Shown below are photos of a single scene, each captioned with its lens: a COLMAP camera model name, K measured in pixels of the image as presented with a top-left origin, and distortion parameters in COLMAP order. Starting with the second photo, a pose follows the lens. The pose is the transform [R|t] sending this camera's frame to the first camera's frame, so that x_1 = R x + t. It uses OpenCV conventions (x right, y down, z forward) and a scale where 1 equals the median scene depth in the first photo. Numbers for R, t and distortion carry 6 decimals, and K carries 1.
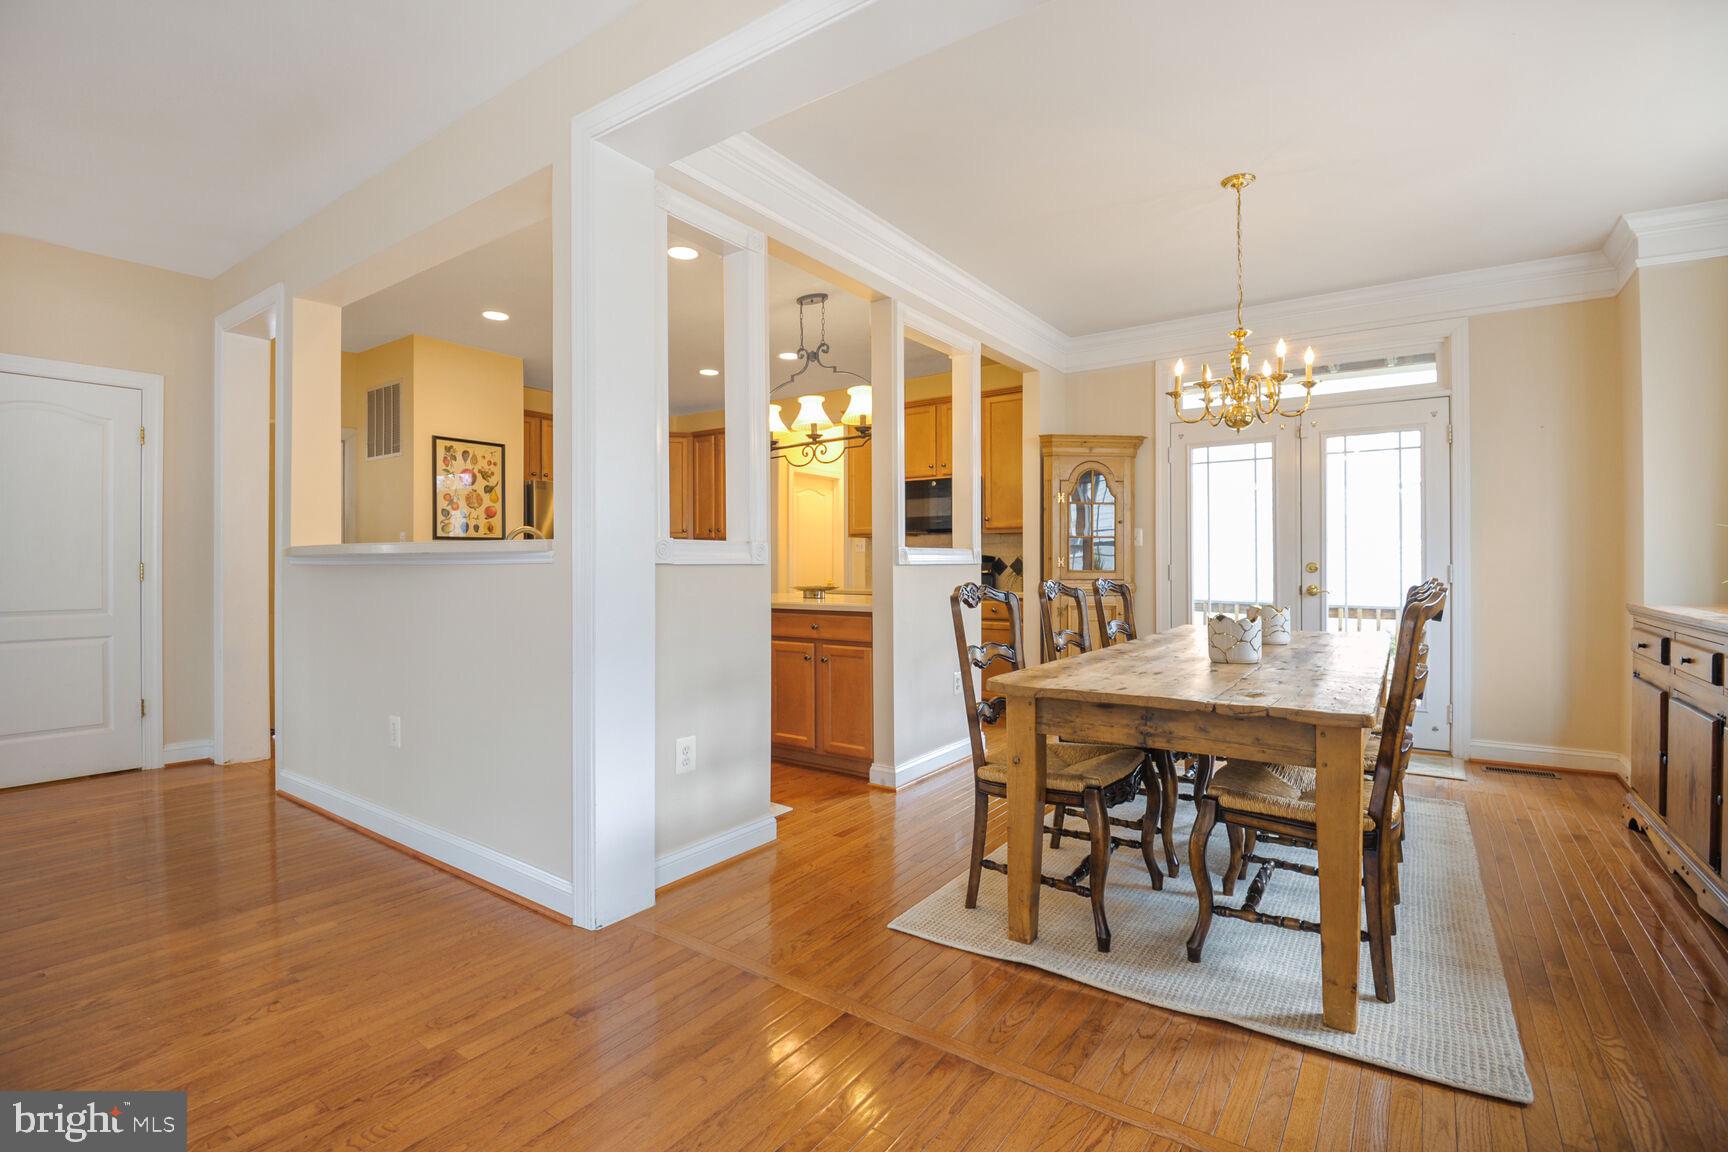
lens RADIAL K [[801.5, 0, 865.4], [0, 801.5, 563.0], [0, 0, 1]] dist [0.021063, -0.023648]
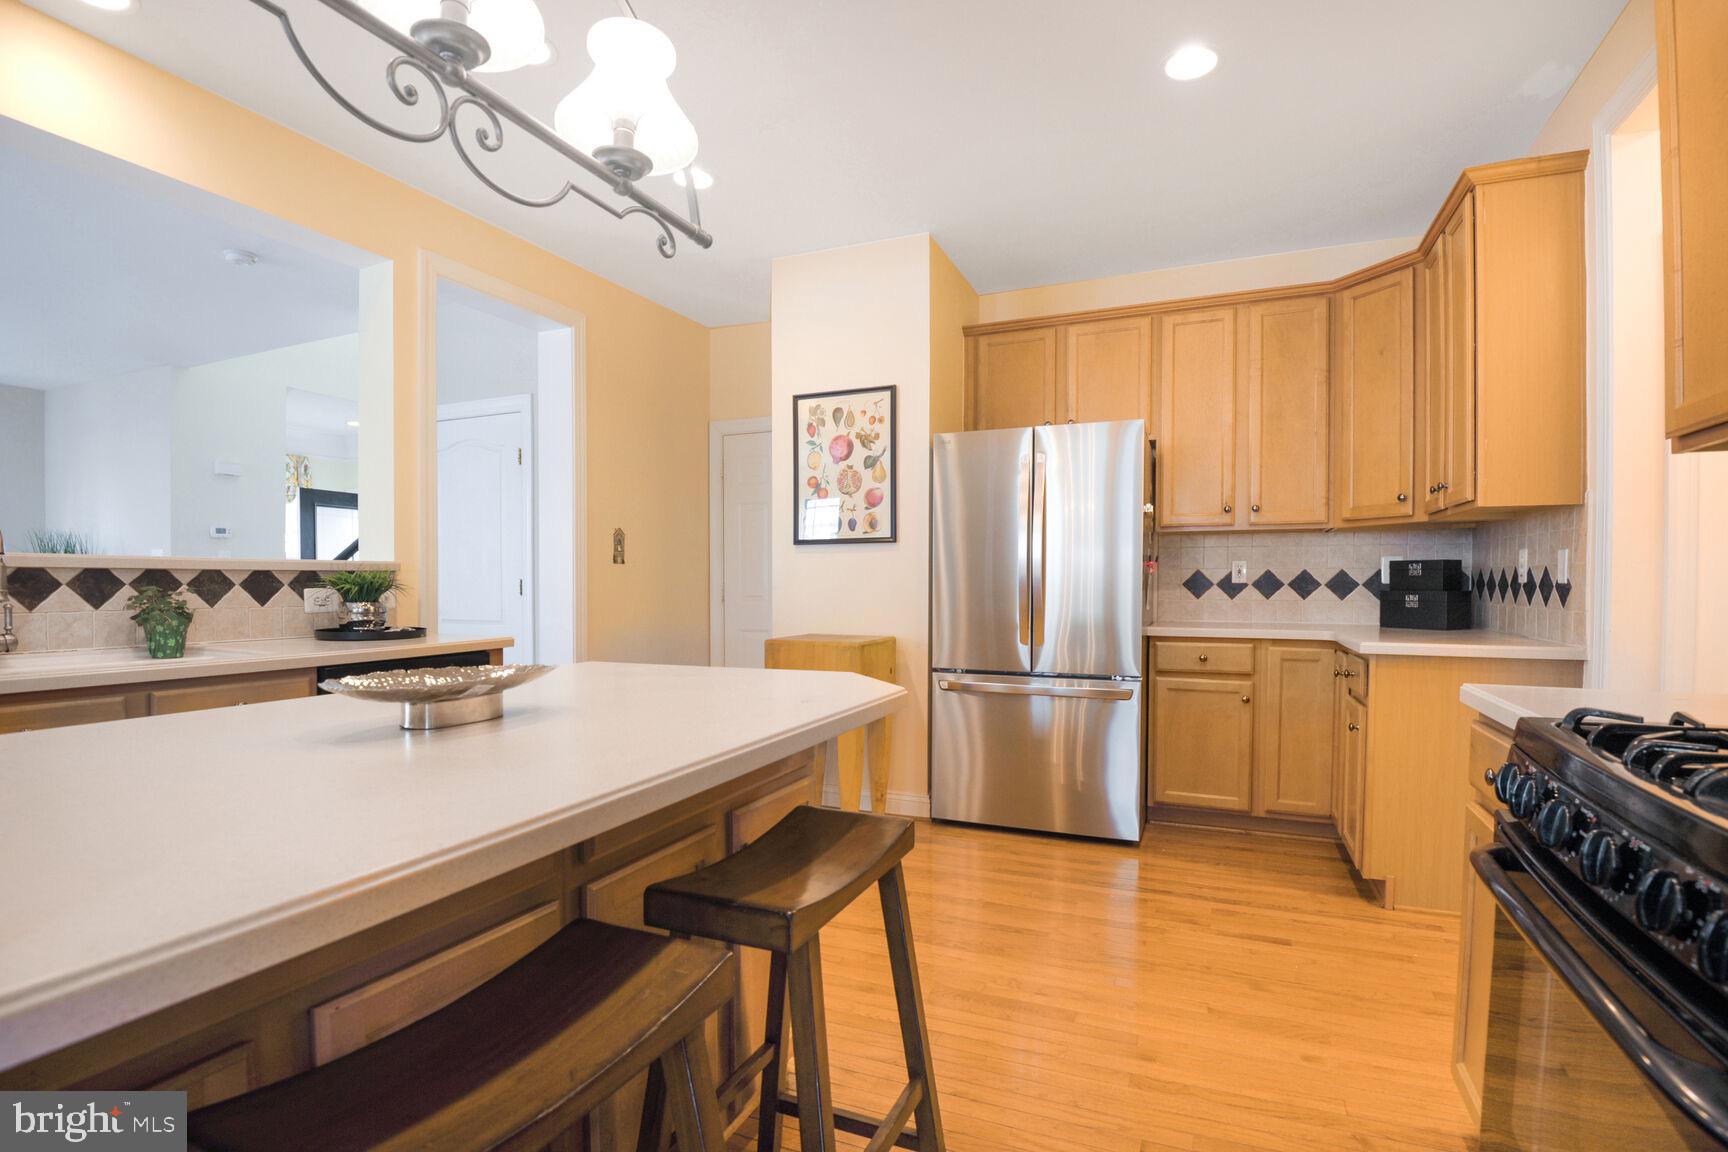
lens RADIAL K [[813.9, 0, 868.7], [0, 813.9, 597.0], [0, 0, 1]] dist [-0.016698, -0.000137]
pose [[0.200193, 0.021300, -0.979525, 0.164899], [-0.000701, 0.999767, 0.021597, 0.000993], [0.979756, -0.003636, 0.200161, 0.883442]]
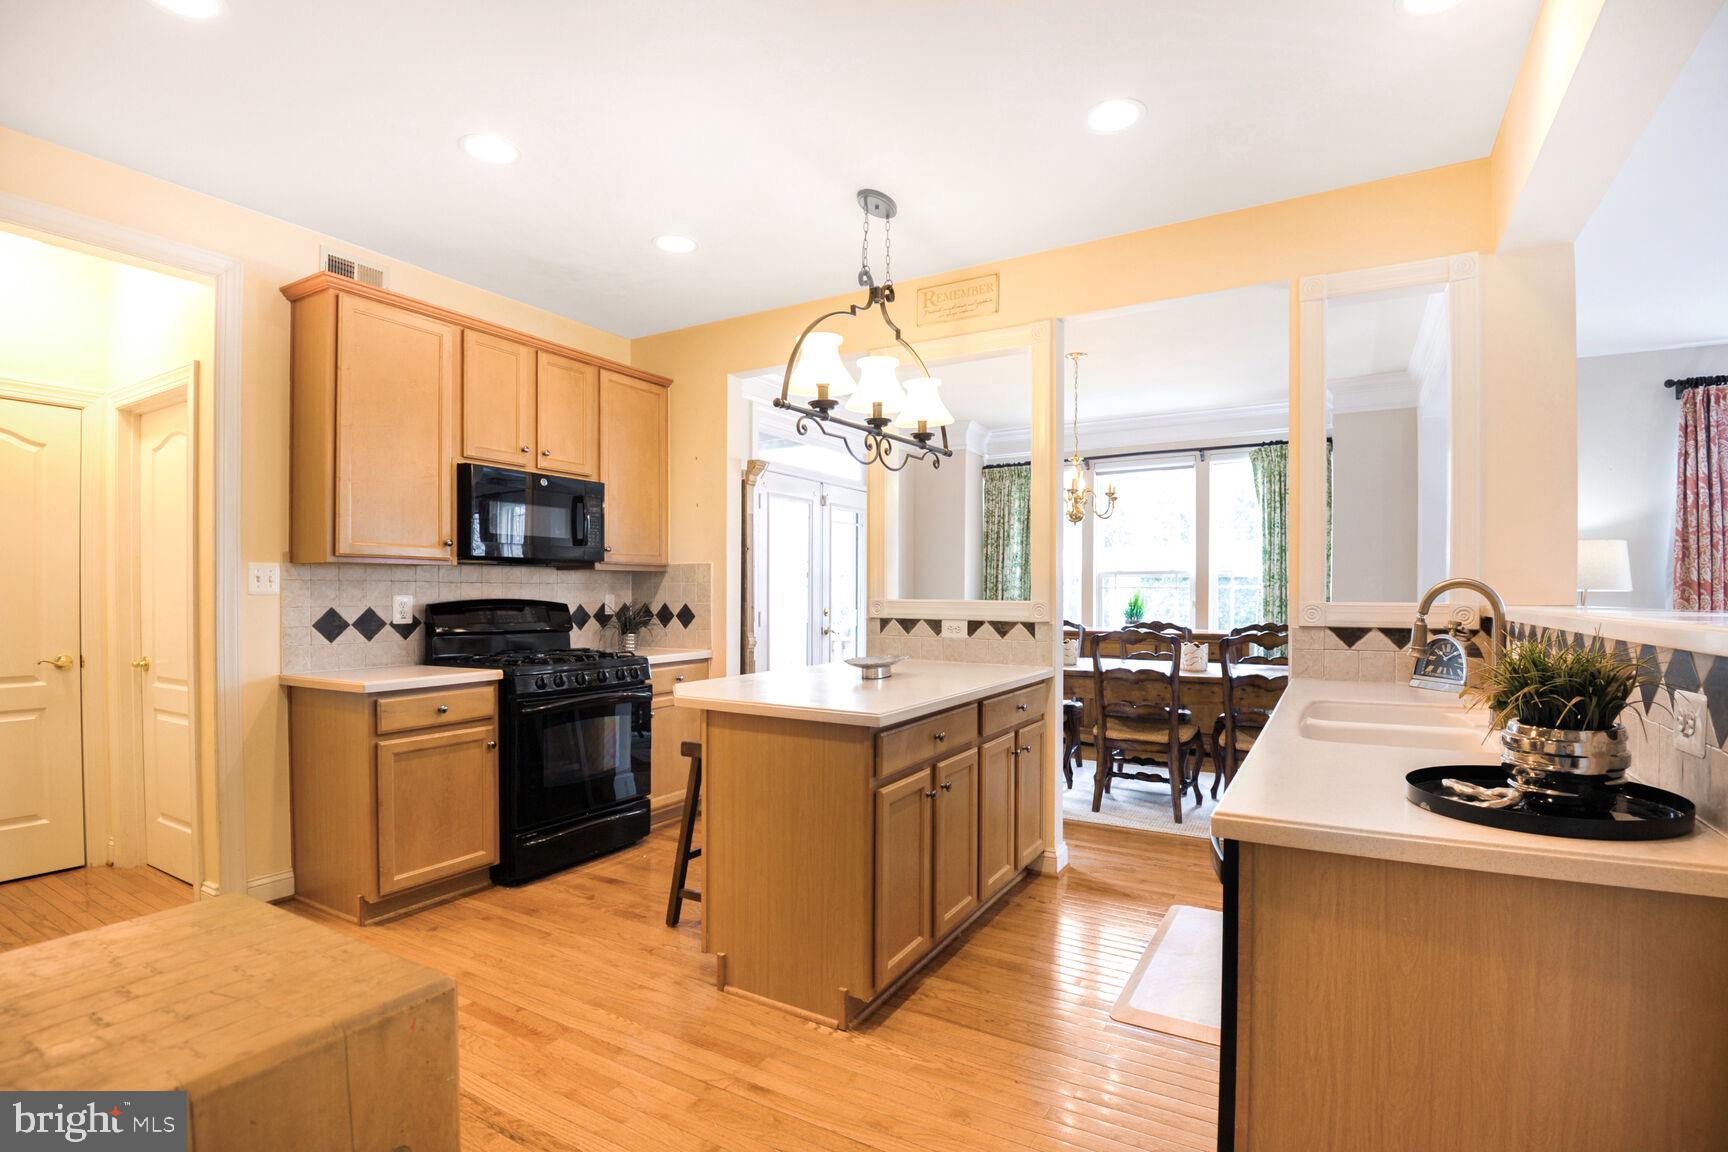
lens RADIAL K [[813.9, 0, 868.7], [0, 813.9, 597.0], [0, 0, 1]] dist [-0.016698, -0.000137]
pose [[-0.087259, -0.002246, 0.996183, -0.578180], [-0.002021, 0.999996, 0.002078, -0.016917], [-0.996184, -0.001832, -0.087263, 0.870588]]
